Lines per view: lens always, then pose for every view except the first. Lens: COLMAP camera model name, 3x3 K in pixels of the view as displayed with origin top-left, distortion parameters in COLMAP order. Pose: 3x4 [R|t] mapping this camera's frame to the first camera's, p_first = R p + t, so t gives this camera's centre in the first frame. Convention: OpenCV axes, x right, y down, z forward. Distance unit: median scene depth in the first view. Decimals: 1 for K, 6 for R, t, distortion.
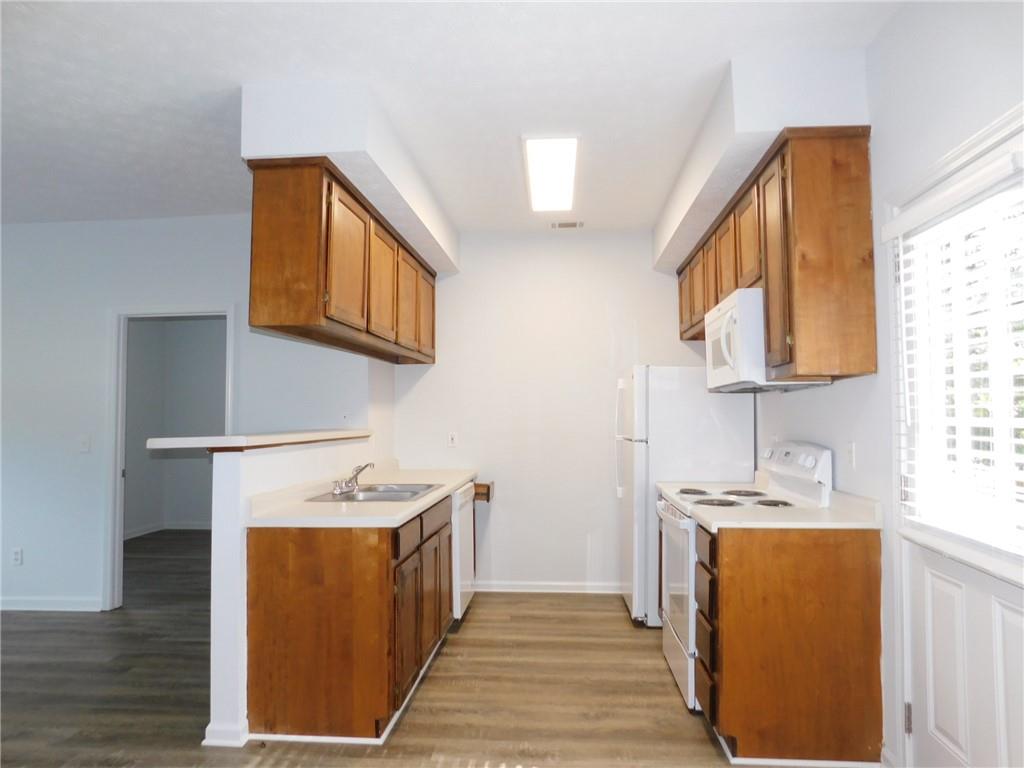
lens RADIAL K [[688.2, 0, 512.0], [0, 688.2, 384.0], [0, 0, 1]] dist [-0.041000, 0.041711]
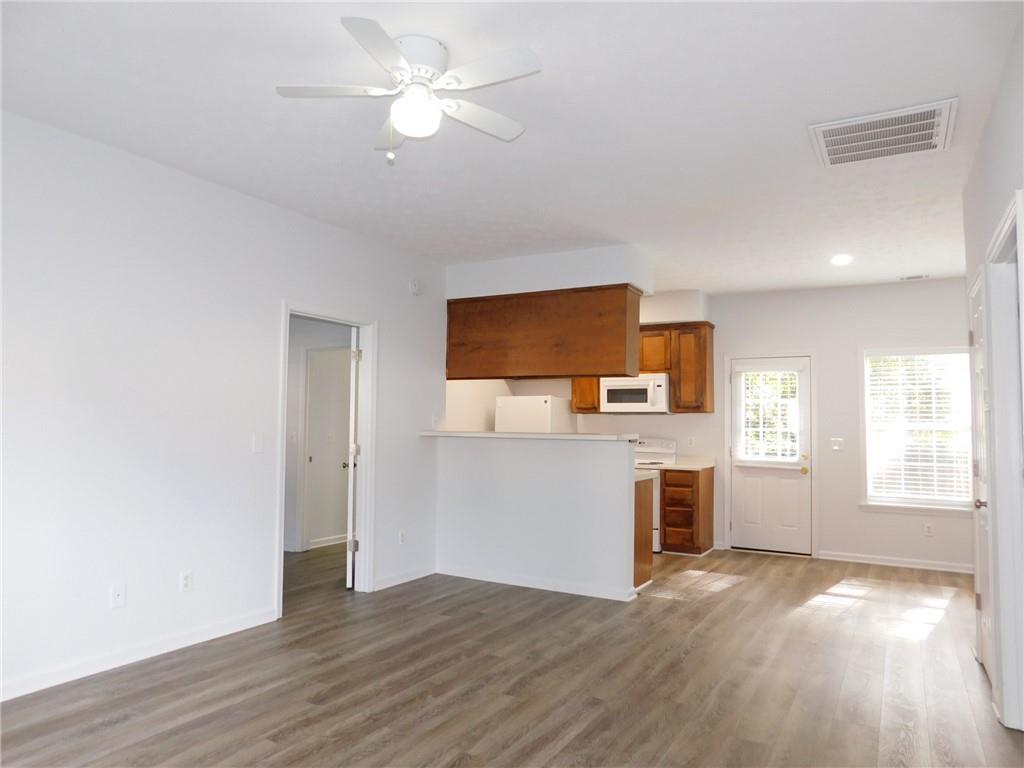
lens RADIAL K [[683.4, 0, 512.0], [0, 683.4, 384.0], [0, 0, 1]] dist [-0.054984, 0.037627]
pose [[0.429577, 0.068074, 0.900461, -2.112666], [-0.057925, 0.997178, -0.047752, 0.049094], [-0.901170, -0.031646, 0.432308, 0.479892]]
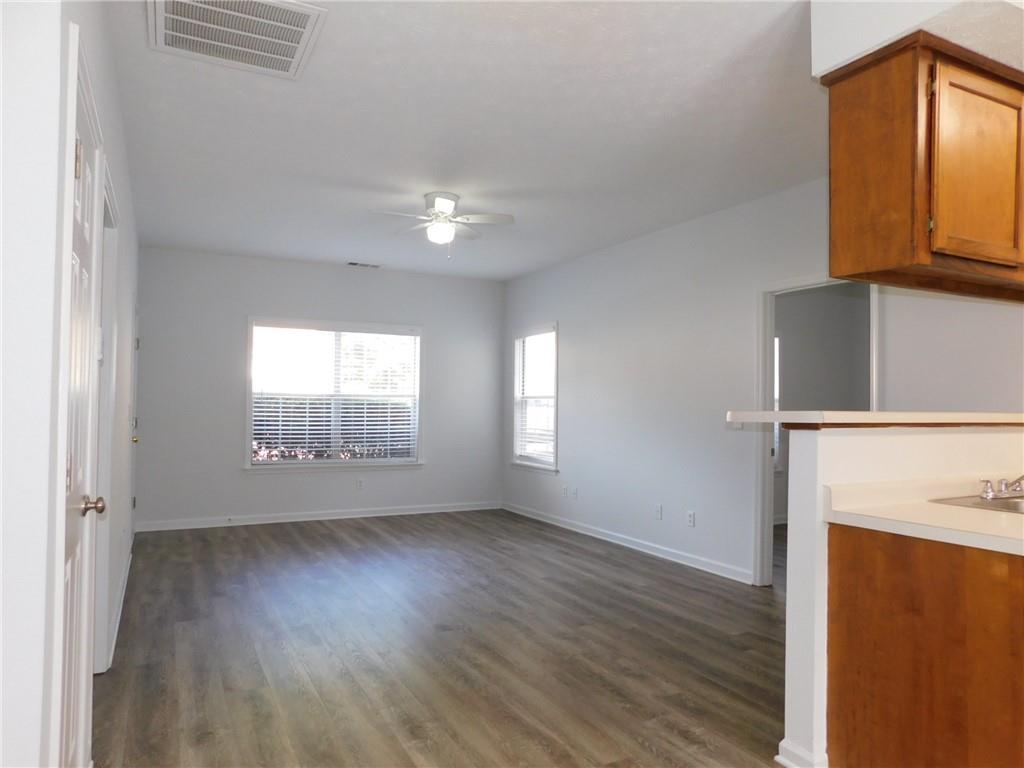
lens RADIAL K [[688.2, 0, 512.0], [0, 688.2, 384.0], [0, 0, 1]] dist [-0.041000, 0.041711]
pose [[0.541552, -0.007178, -0.840637, 0.098515], [0.022339, 0.999733, 0.005854, 0.028997], [0.840371, -0.021949, 0.541567, 0.231846]]
